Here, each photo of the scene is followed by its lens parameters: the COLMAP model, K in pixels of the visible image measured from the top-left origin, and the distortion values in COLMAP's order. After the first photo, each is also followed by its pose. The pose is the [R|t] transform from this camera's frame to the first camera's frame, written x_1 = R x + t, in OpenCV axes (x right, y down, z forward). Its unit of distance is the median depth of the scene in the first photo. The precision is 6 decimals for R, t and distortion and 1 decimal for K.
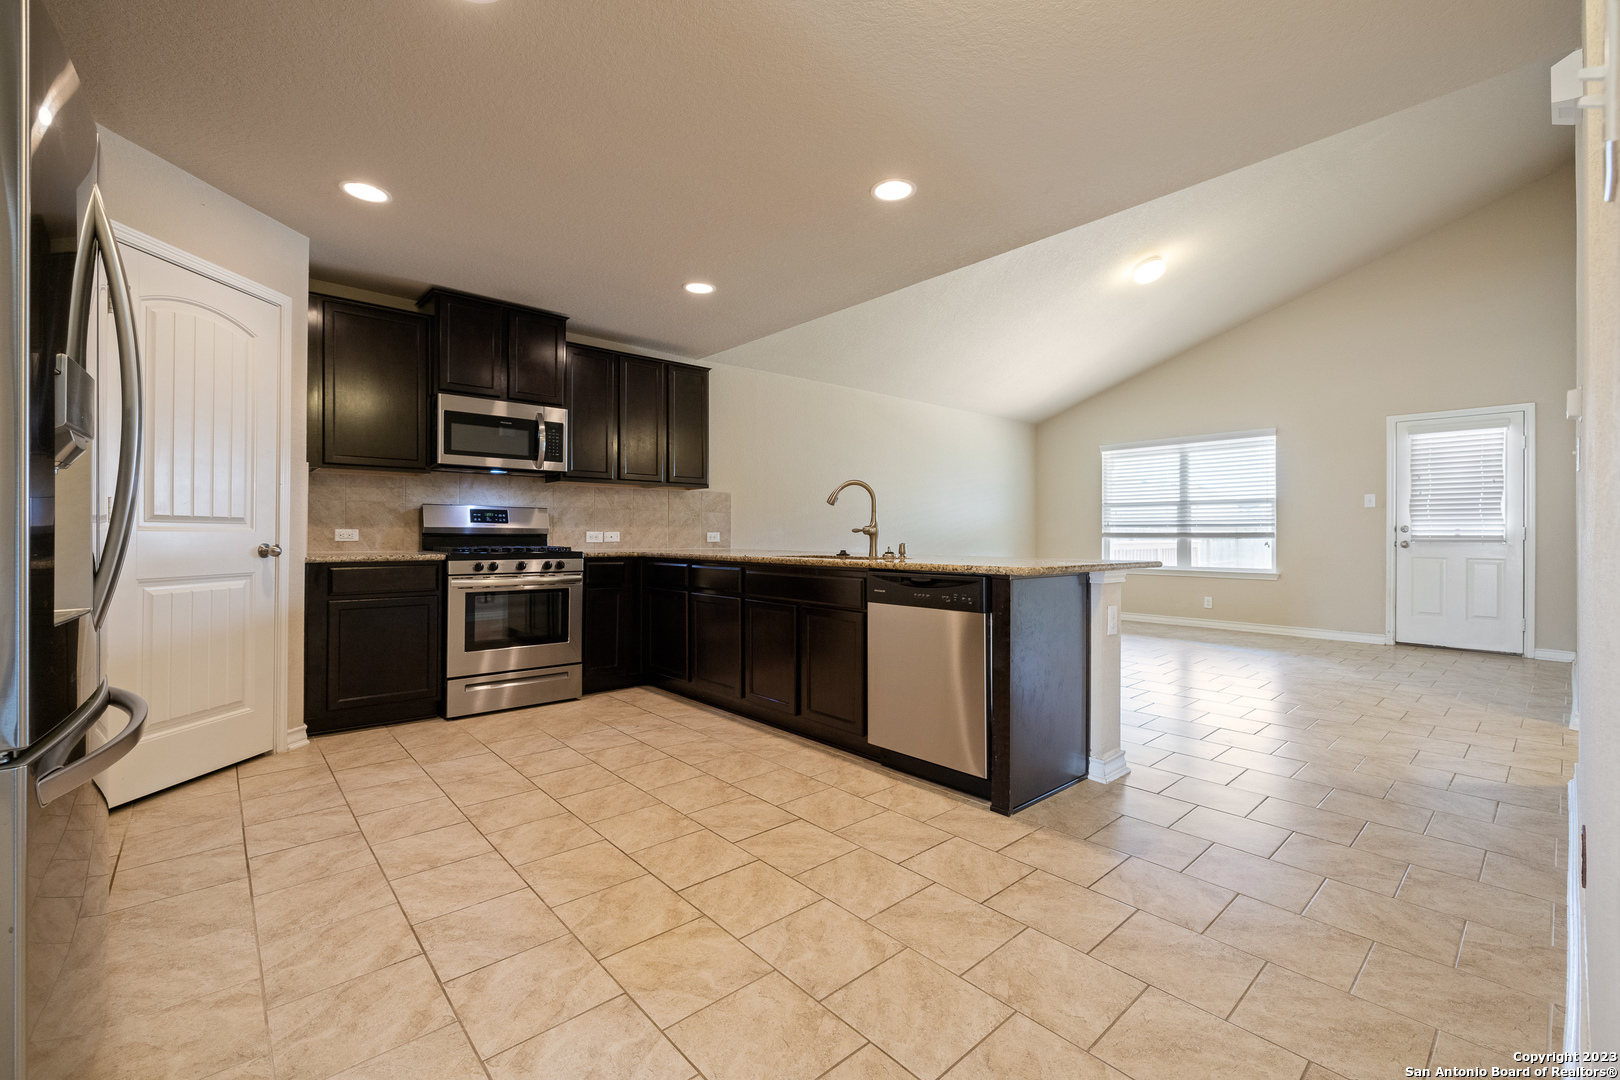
lens RADIAL K [[678.1, 0, 810.6], [0, 678.1, 527.3], [0, 0, 1]] dist [-0.000953, 0.001394]
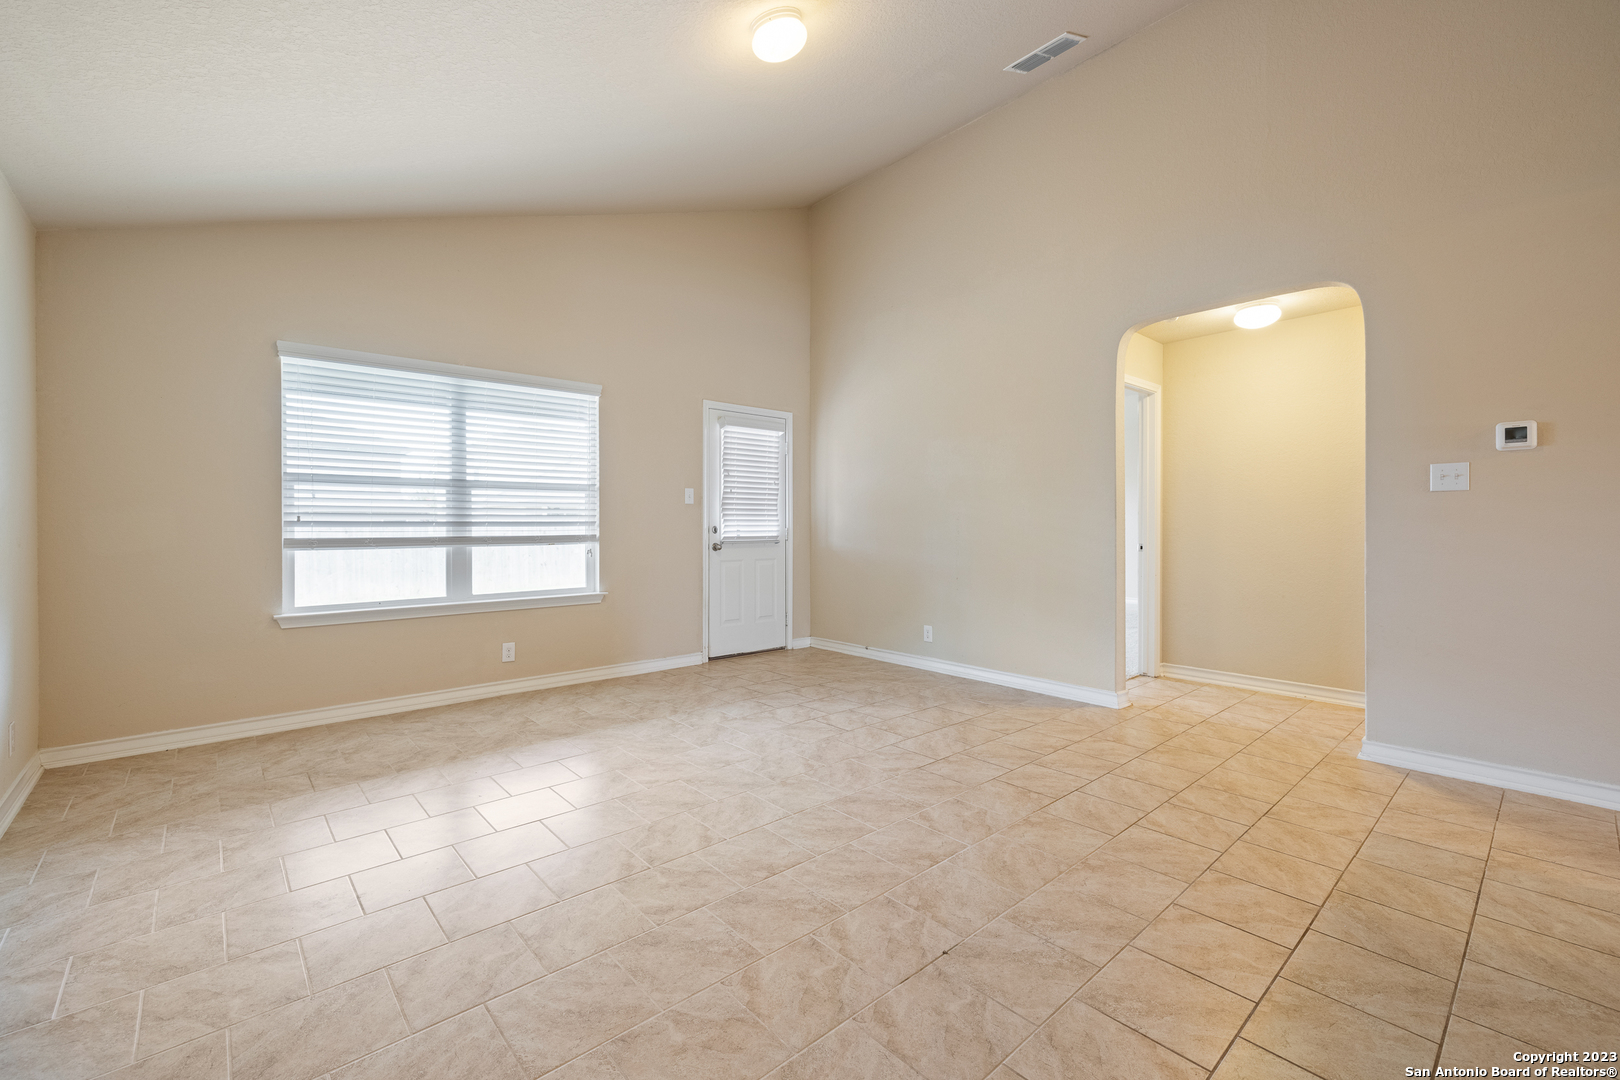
lens RADIAL K [[678.1, 0, 809.4], [0, 678.1, 530.5], [0, 0, 1]] dist [-0.000953, 0.001394]
pose [[0.003403, -0.011958, 0.999923, -0.029181], [-0.009889, 0.999879, 0.011991, -0.013963], [-0.999945, -0.009929, 0.003284, 1.455965]]
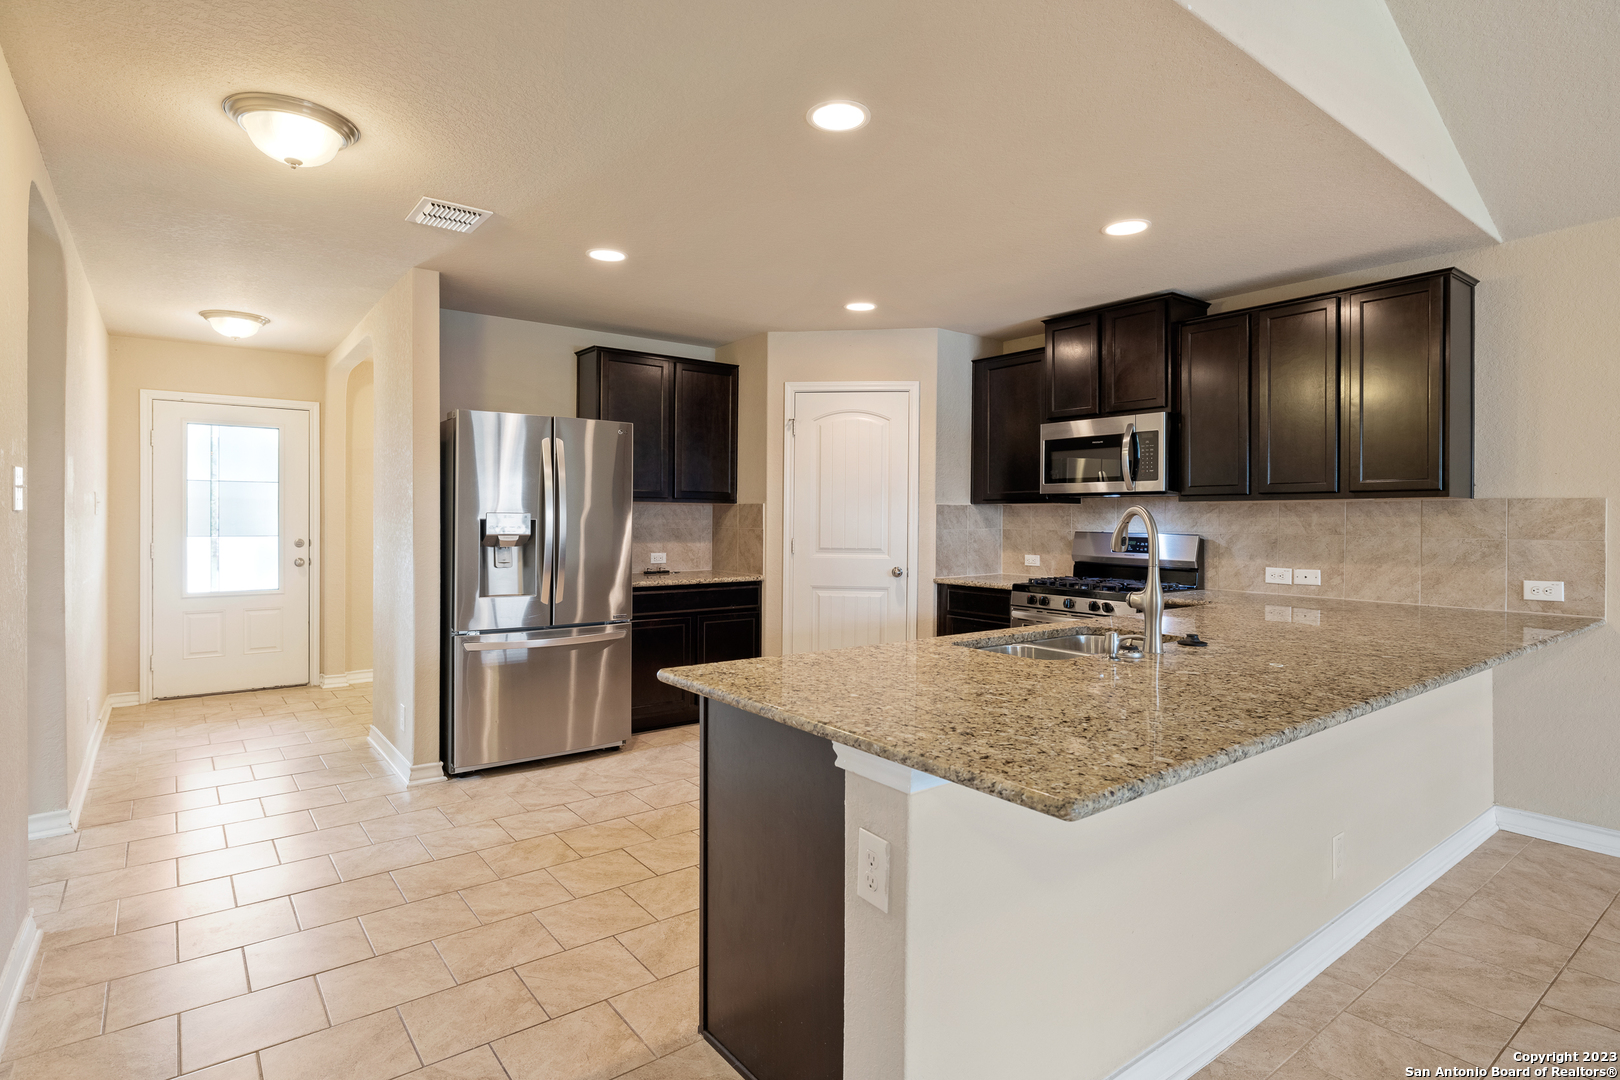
lens RADIAL K [[830.3, 0, 810.5], [0, 830.3, 525.9], [0, 0, 1]] dist [-0.000087, -0.000154]
pose [[-0.071335, 0.006496, -0.997431, 0.737825], [0.006196, 0.999962, 0.006070, -0.058801], [0.997433, -0.005747, -0.071373, 0.776704]]
